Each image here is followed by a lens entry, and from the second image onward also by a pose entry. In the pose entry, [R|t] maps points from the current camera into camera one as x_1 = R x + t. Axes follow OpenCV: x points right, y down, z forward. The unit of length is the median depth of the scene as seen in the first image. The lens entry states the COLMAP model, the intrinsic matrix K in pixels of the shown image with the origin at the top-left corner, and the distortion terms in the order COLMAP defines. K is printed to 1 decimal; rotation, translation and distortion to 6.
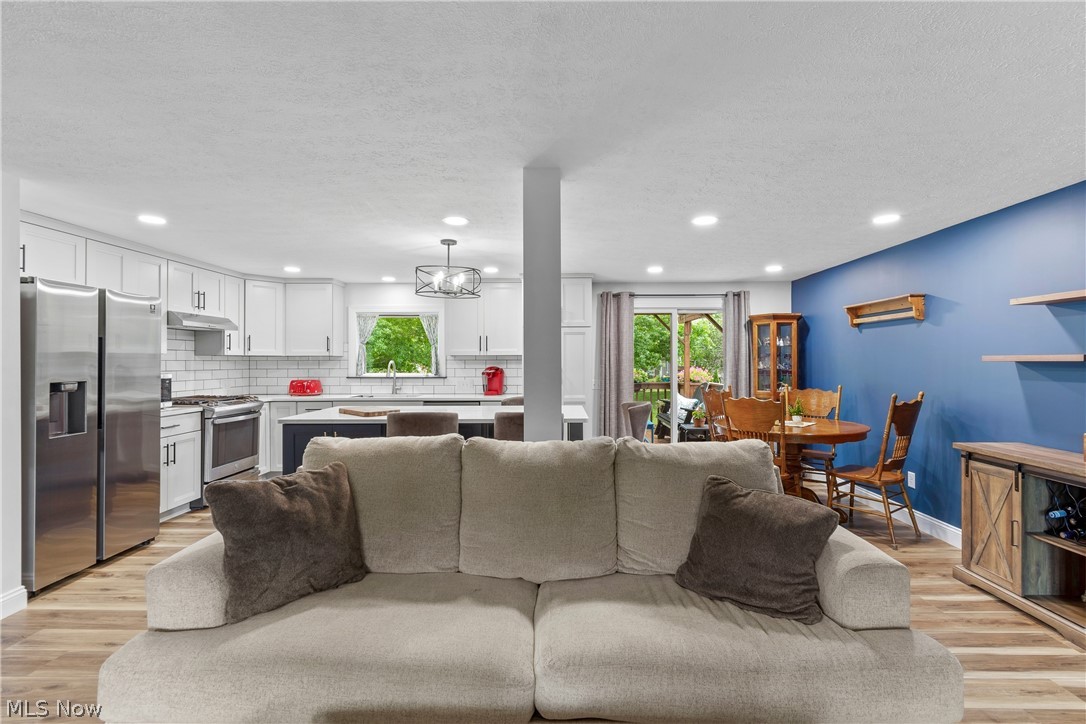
lens RADIAL K [[495.1, 0, 545.1], [0, 495.1, 362.3], [0, 0, 1]] dist [-0.003126, -0.001723]
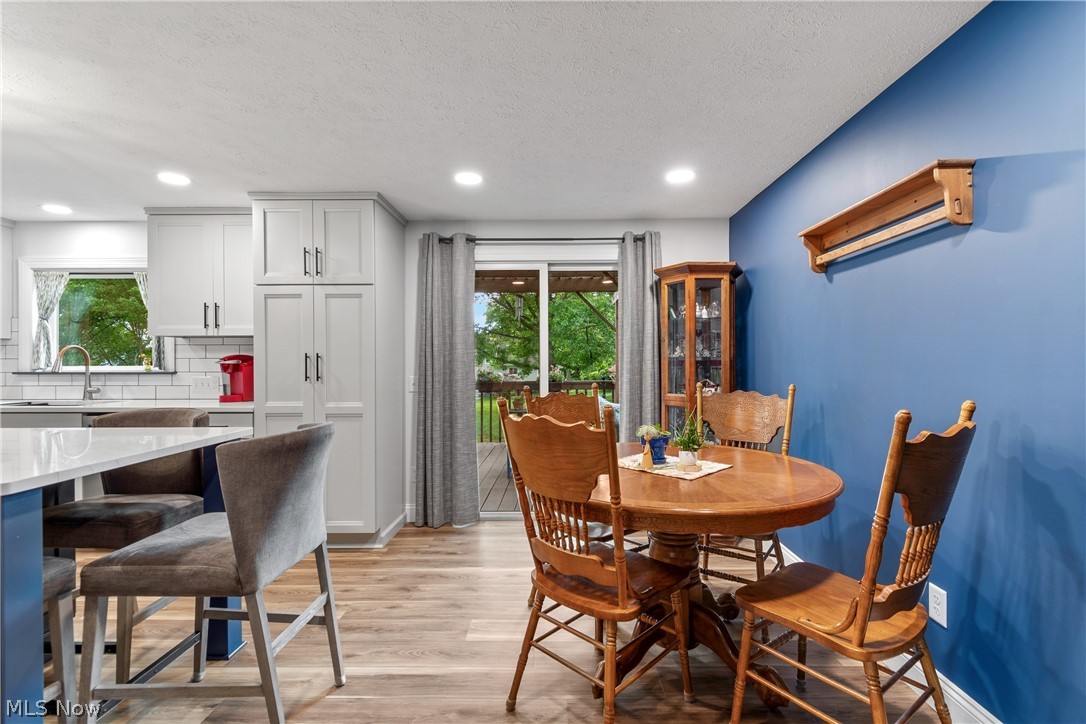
lens RADIAL K [[495.1, 0, 543.6], [0, 495.1, 363.5], [0, 0, 1]] dist [-0.003126, -0.001723]
pose [[0.999989, -0.000972, 0.004565, 0.284973], [0.000957, 0.999994, 0.003298, 0.018857], [-0.004568, -0.003293, 0.999984, 0.411334]]
